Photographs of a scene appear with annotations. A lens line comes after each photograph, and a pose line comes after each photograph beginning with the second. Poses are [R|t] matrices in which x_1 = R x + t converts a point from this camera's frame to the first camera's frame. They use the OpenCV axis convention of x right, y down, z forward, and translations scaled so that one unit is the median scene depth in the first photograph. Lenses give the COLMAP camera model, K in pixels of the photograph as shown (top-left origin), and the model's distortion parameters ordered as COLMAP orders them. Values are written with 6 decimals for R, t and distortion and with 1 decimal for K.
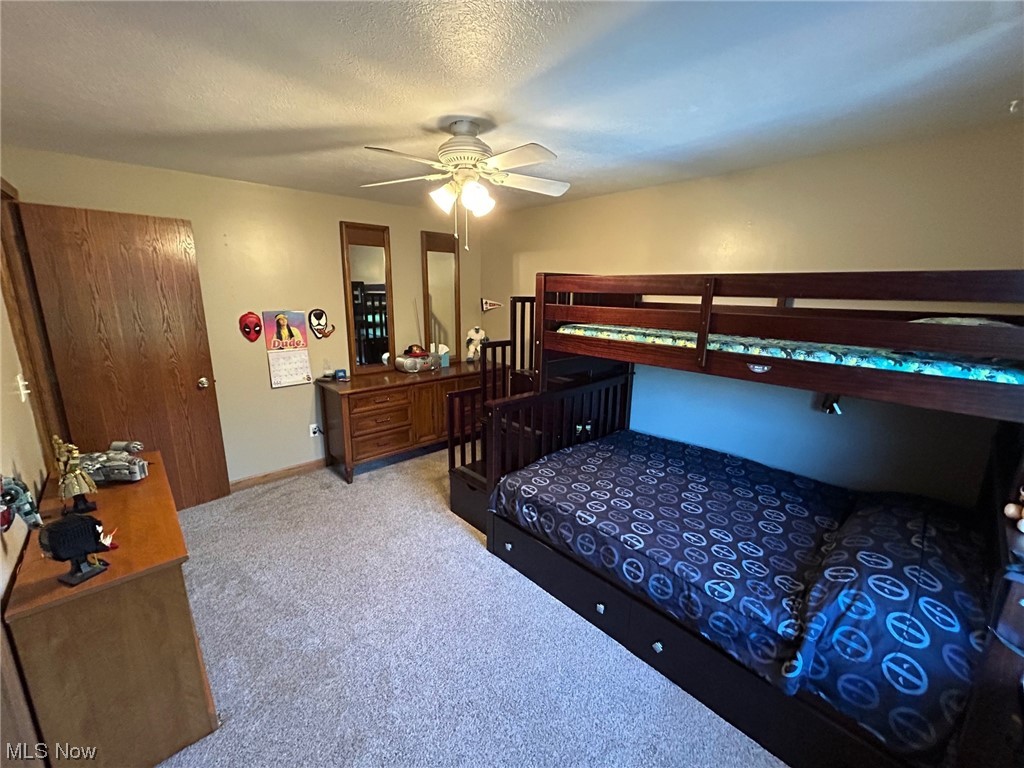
lens RADIAL K [[414.6, 0, 509.6], [0, 414.6, 386.1], [0, 0, 1]] dist [0.001046, 0.001610]
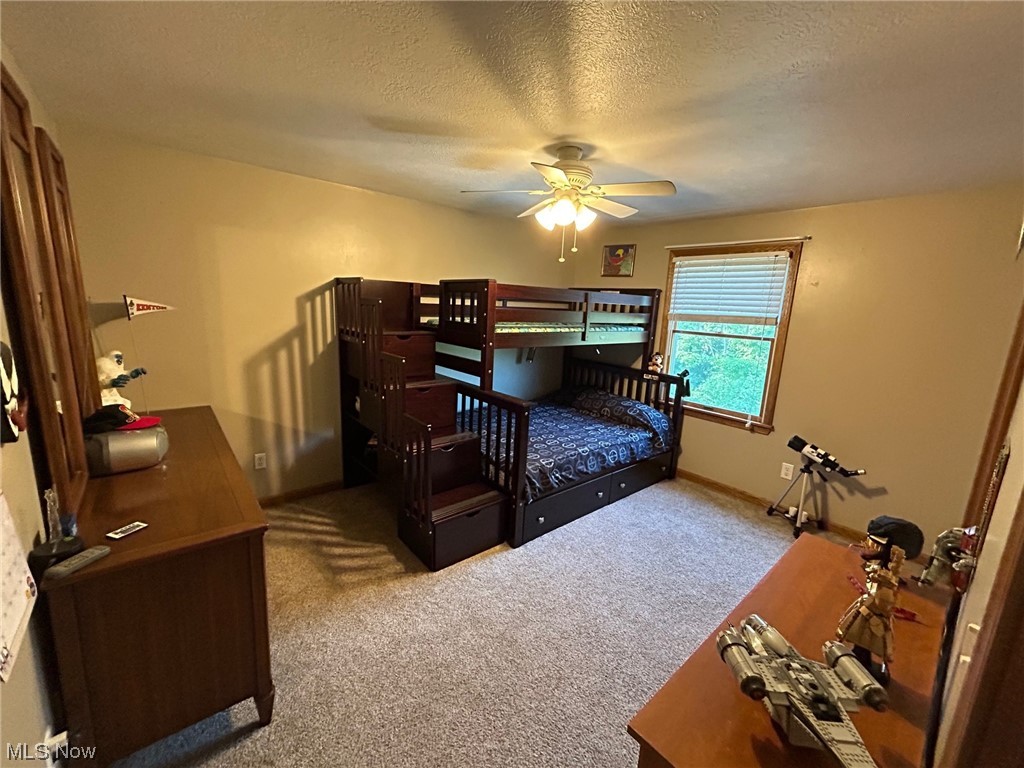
lens RADIAL K [[414.6, 0, 510.4], [0, 414.6, 380.7], [0, 0, 1]] dist [0.001046, 0.001610]
pose [[0.034010, -0.192886, 0.980632, -1.225375], [0.188061, 0.964907, 0.183270, -0.243591], [-0.981568, 0.178185, 0.069091, 1.098957]]
